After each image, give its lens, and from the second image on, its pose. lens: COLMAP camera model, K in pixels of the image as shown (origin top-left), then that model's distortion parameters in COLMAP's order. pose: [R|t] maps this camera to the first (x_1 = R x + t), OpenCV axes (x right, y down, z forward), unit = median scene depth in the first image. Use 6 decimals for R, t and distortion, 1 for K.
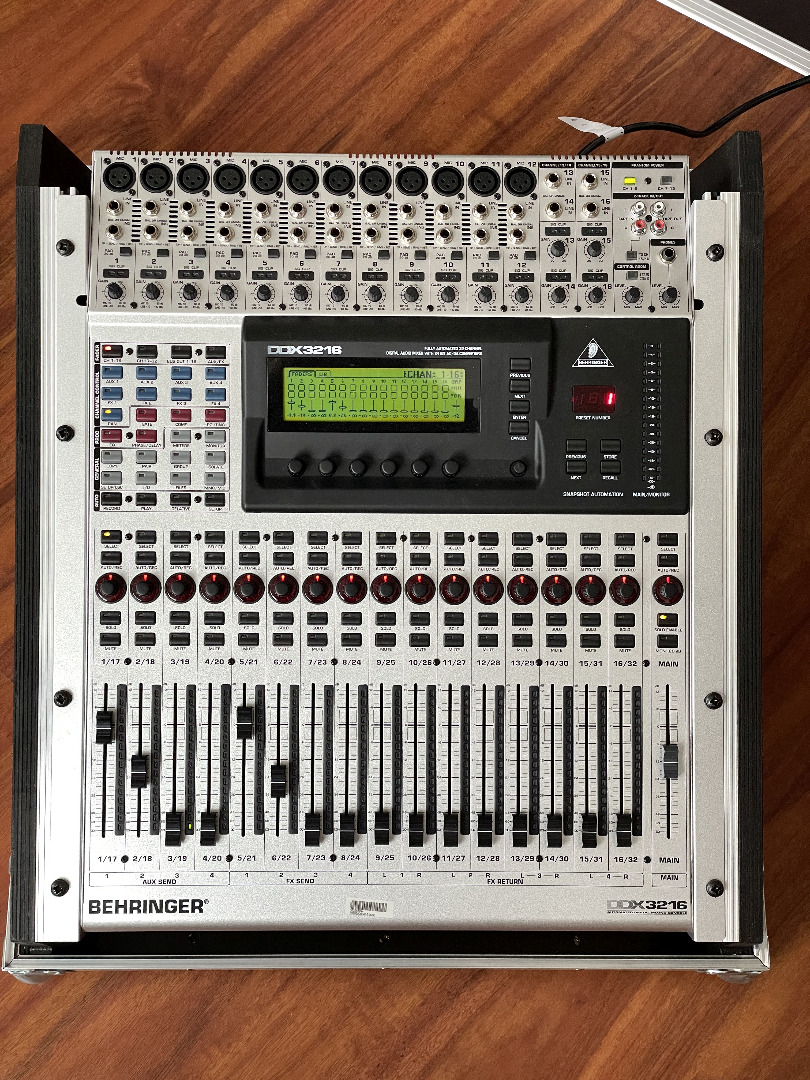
lens RADIAL K [[1629.4, 0, 376.7], [0, 1629.4, 539.0], [0, 0, 1]] dist [0.085873, 0.086357]
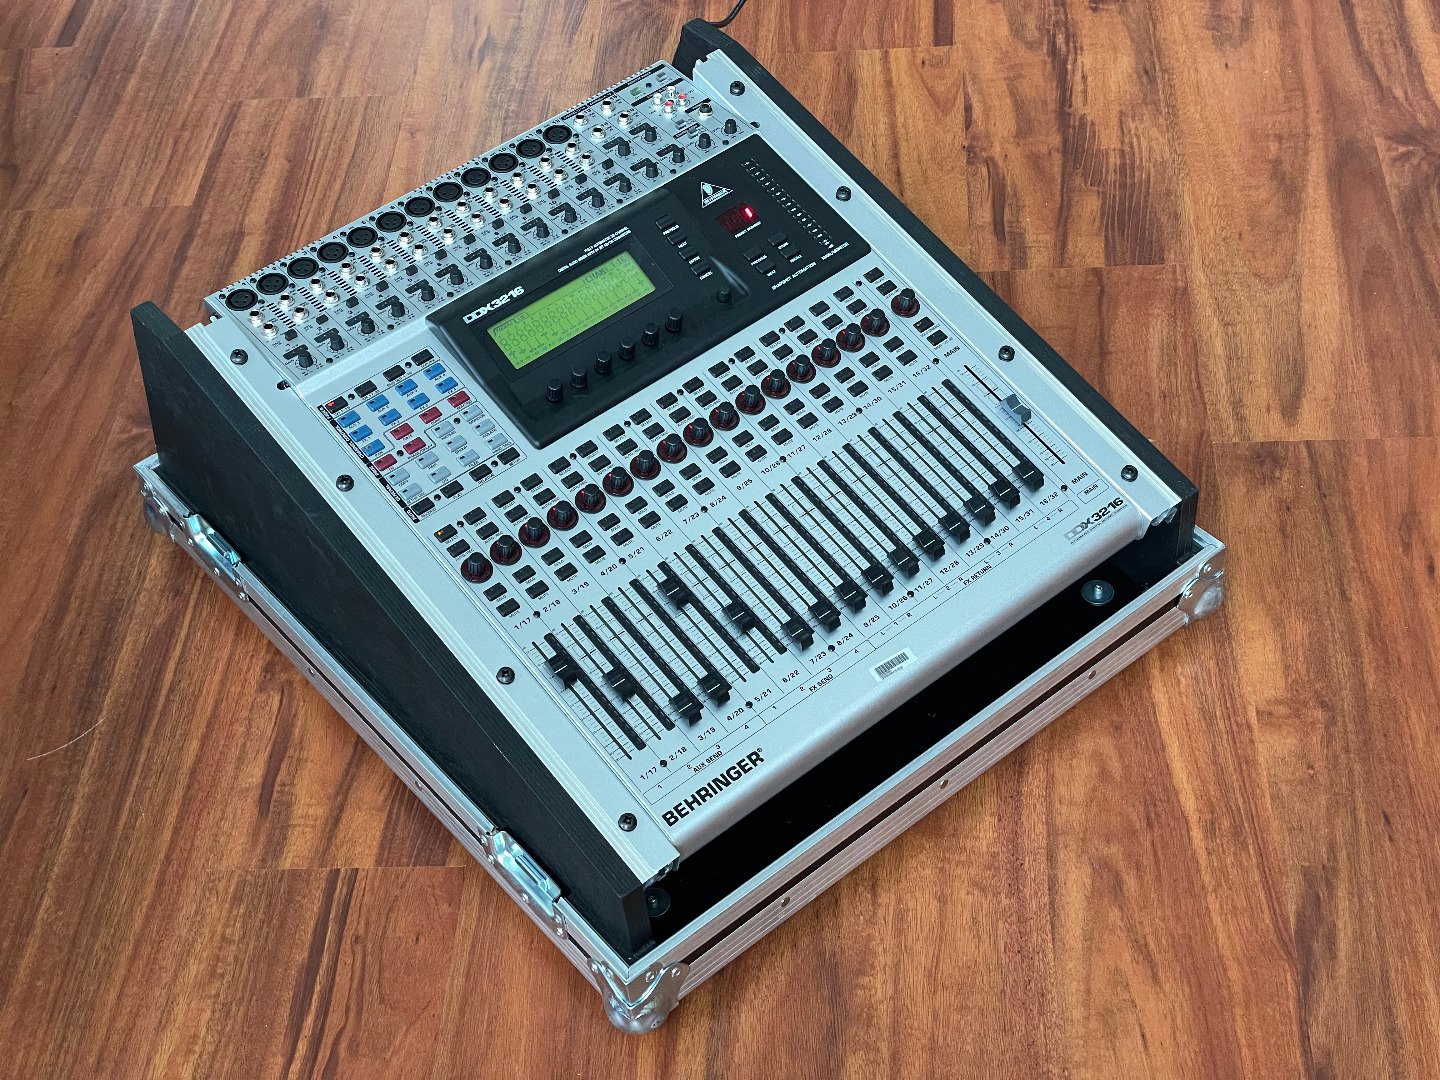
lens RADIAL K [[2172.5, 0, 720.0], [0, 2172.5, 540.0], [0, 0, 1]] dist [0.085873, 0.086357]
pose [[0.770626, -0.509985, 0.382166, -0.532106], [0.630289, 0.698541, -0.338785, 0.541176], [-0.094184, 0.501952, 0.859752, -0.124365]]
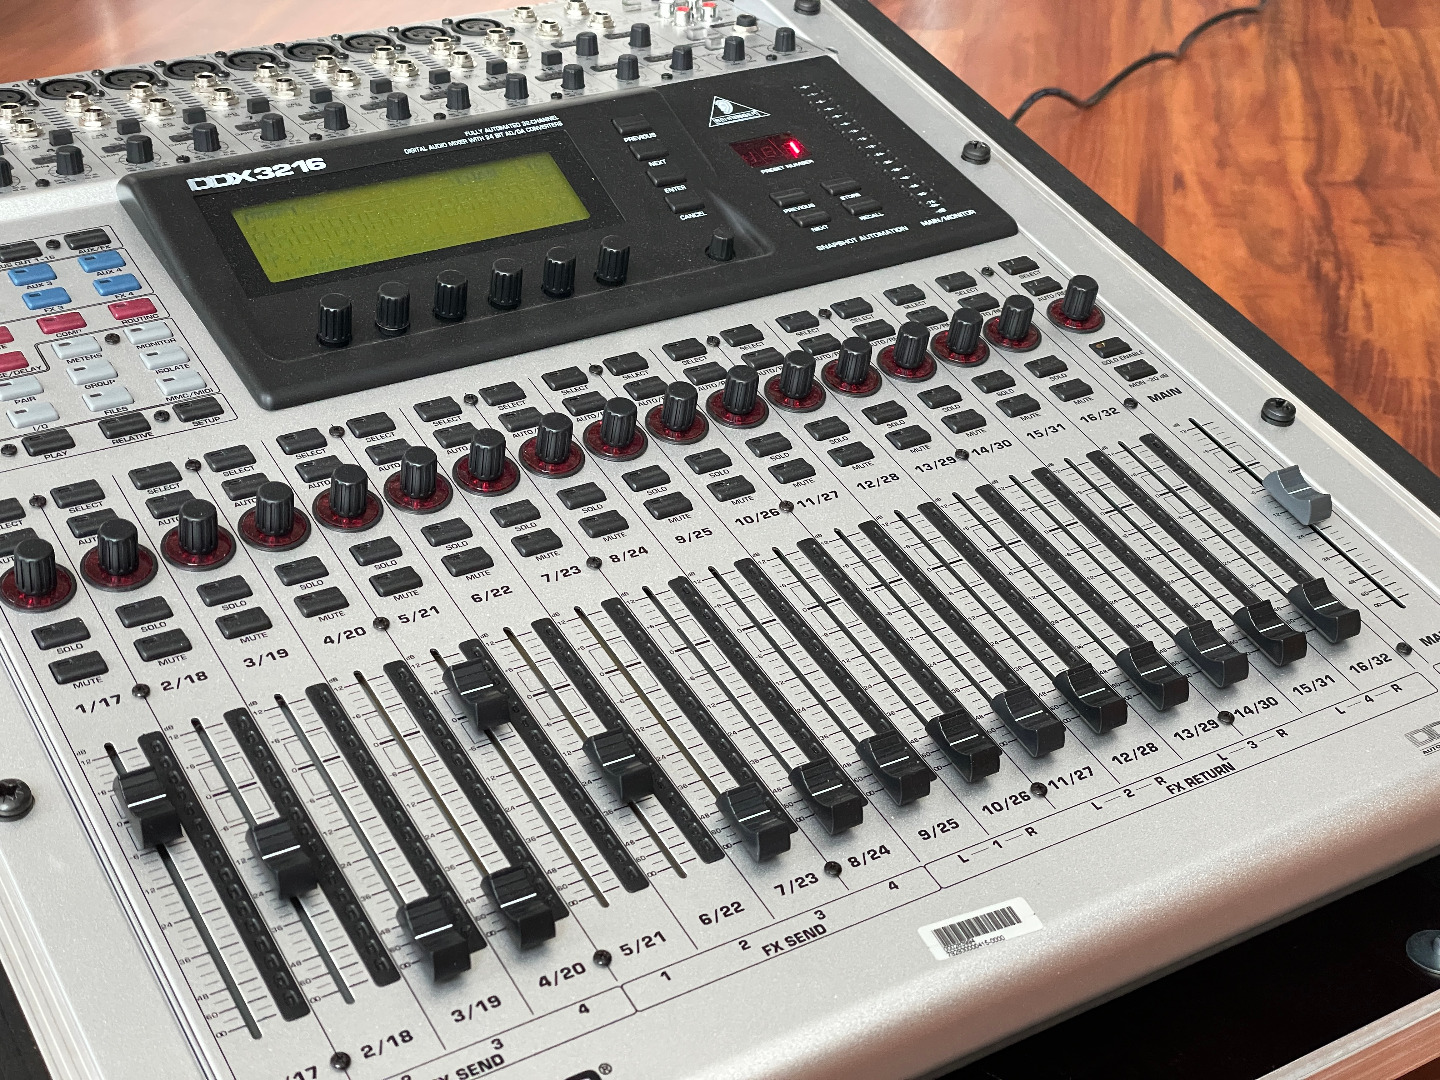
lens RADIAL K [[2172.5, 0, 720.0], [0, 2172.5, 540.0], [0, 0, 1]] dist [0.085873, 0.086357]
pose [[0.847726, -0.266282, 0.458752, -0.267159], [0.514460, 0.623396, -0.588820, 0.437807], [-0.129192, 0.735168, 0.665461, 0.597716]]
